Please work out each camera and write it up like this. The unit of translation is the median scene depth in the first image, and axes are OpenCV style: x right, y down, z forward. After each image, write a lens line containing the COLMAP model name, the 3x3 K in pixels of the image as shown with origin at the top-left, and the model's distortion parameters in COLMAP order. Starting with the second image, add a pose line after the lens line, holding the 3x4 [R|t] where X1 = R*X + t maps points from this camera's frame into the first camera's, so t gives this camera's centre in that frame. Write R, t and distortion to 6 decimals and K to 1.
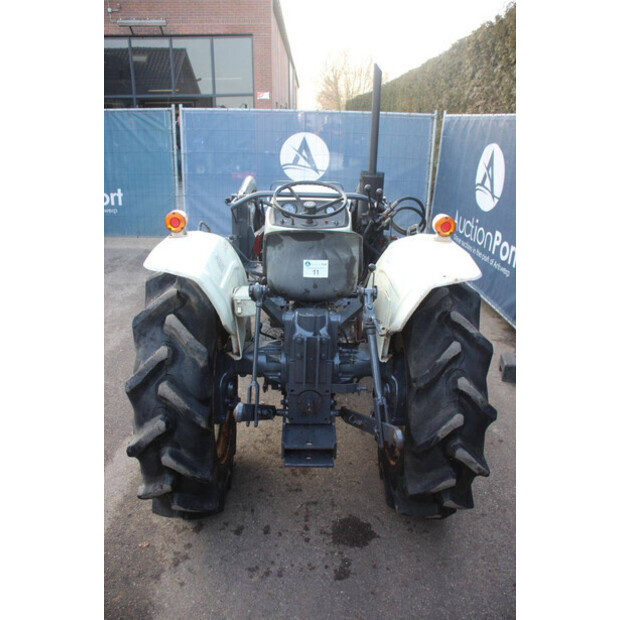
lens RADIAL K [[526.9, 0, 309.8], [0, 526.9, 323.1], [0, 0, 1]] dist [-0.150080, 0.124822]
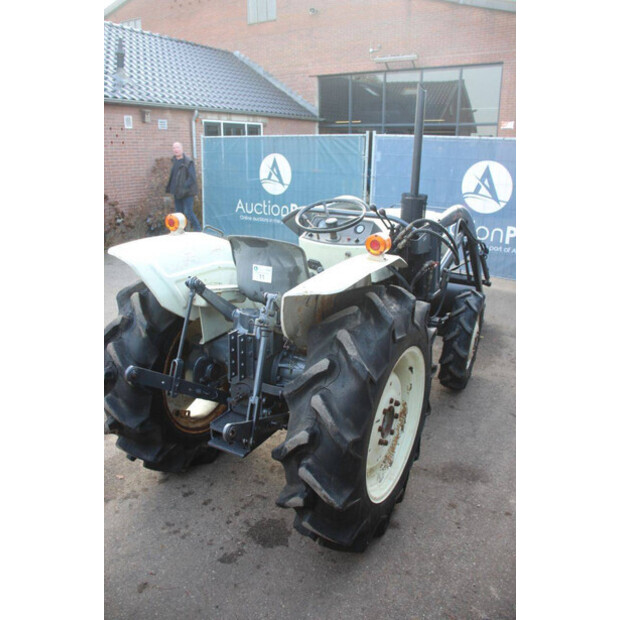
lens RADIAL K [[526.2, 0, 296.4], [0, 526.2, 320.2], [0, 0, 1]] dist [-0.137541, 0.083629]
pose [[0.840868, 0.163858, -0.515840, 0.567009], [-0.193630, 0.981067, -0.003996, -0.015744], [0.505419, 0.103242, 0.856676, 0.099435]]
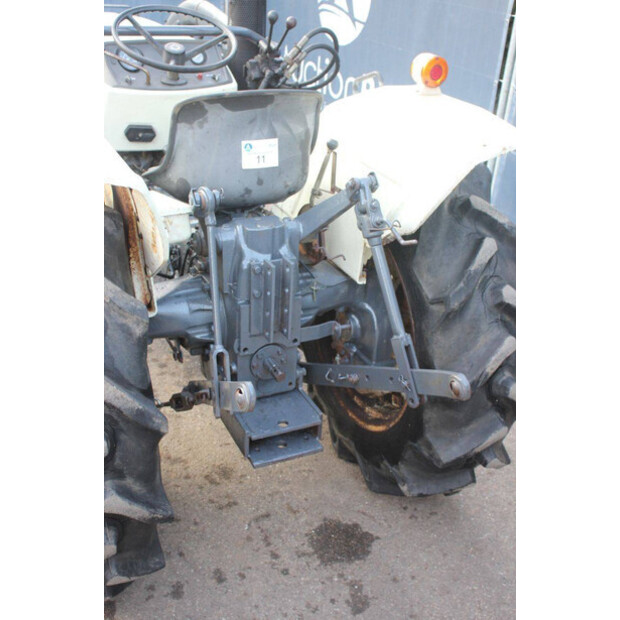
lens RADIAL K [[813.2, 0, 320.8], [0, 813.2, 318.6], [0, 0, 1]] dist [0.049511, 0.000000]
pose [[0.905415, -0.170104, 0.388957, -0.295946], [0.128060, 0.982971, 0.131787, -0.024921], [-0.404751, -0.069512, 0.911781, 0.053898]]
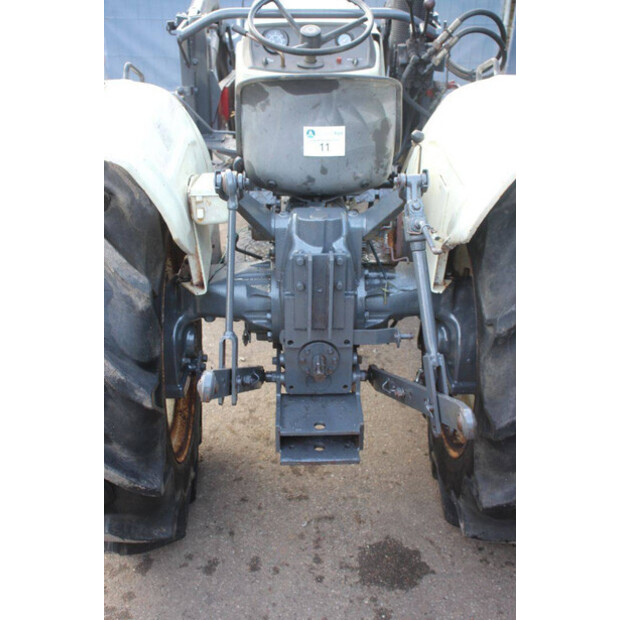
lens RADIAL K [[813.2, 0, 308.4], [0, 813.2, 319.9], [0, 0, 1]] dist [0.049511, 0.000000]
pose [[0.999721, -0.023103, -0.004835, -0.006188], [0.023501, 0.993340, 0.112798, -0.005280], [0.002197, -0.112881, 0.993606, 0.042698]]
